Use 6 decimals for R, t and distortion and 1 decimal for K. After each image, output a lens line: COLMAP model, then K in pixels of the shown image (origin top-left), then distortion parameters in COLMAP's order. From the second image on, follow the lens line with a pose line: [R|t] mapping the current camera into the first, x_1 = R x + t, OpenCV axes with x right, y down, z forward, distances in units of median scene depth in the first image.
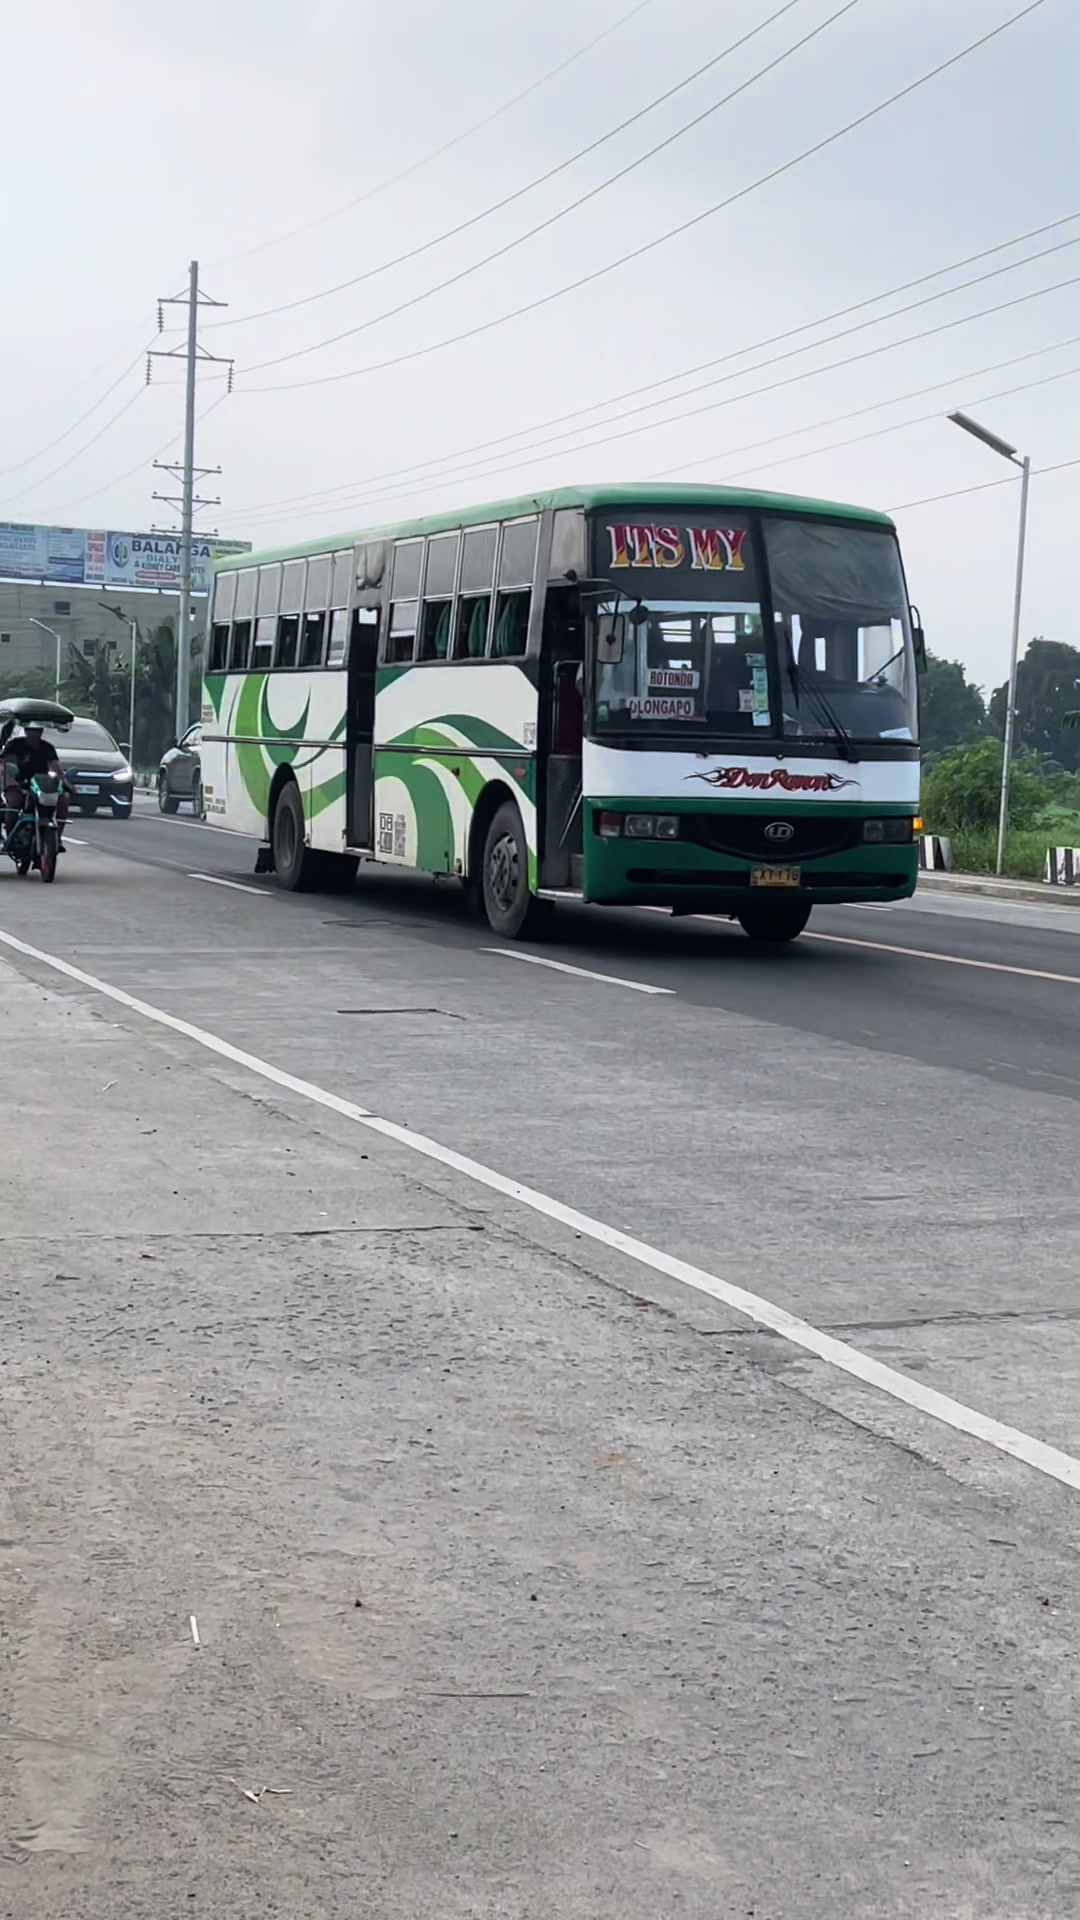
lens RADIAL K [[2180.1, 0, 540.0], [0, 2180.1, 960.0], [0, 0, 1]] dist [0.017144, -0.016781]
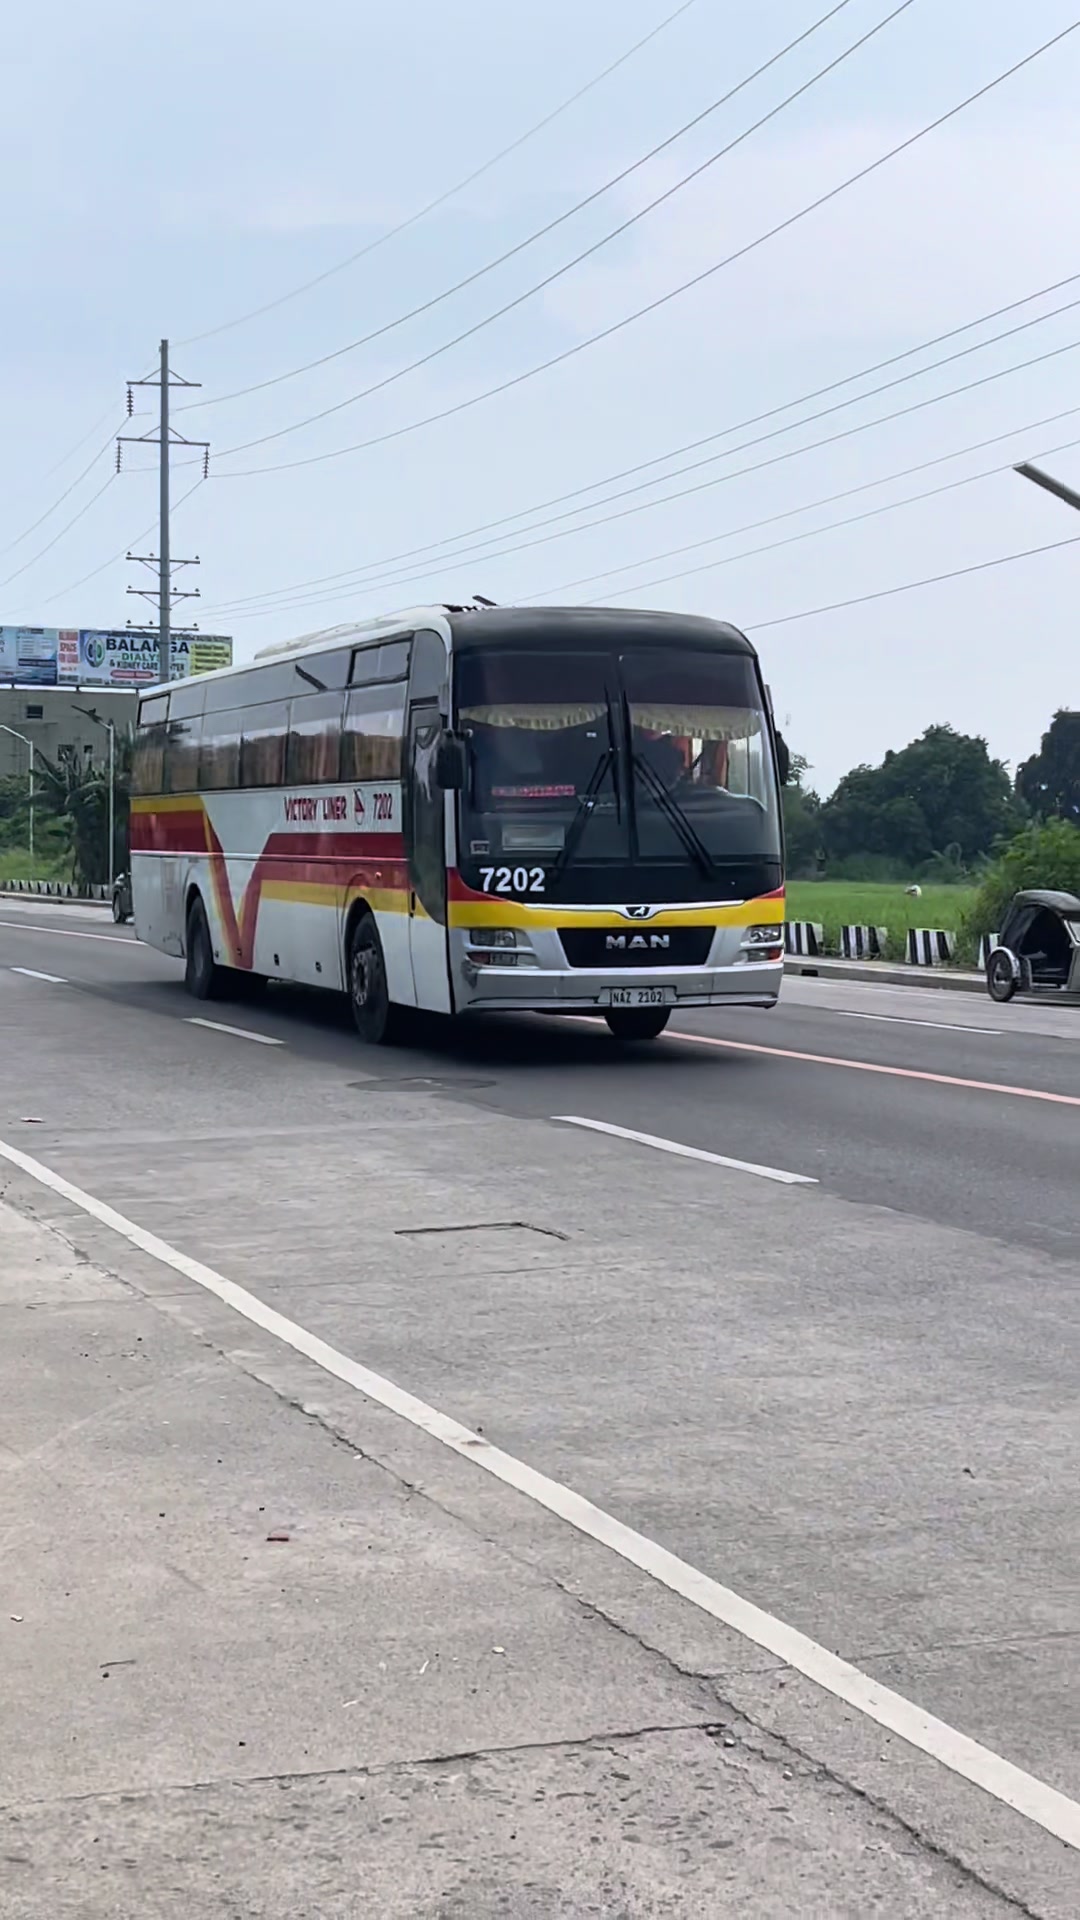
lens RADIAL K [[2099.4, 0, 540.0], [0, 2099.4, 960.0], [0, 0, 1]] dist [0.018598, -0.002921]
pose [[0.999254, -0.035557, 0.015082, -0.019989], [0.036032, 0.998824, -0.032446, -0.018800], [-0.013911, 0.032966, 0.999360, 0.103098]]
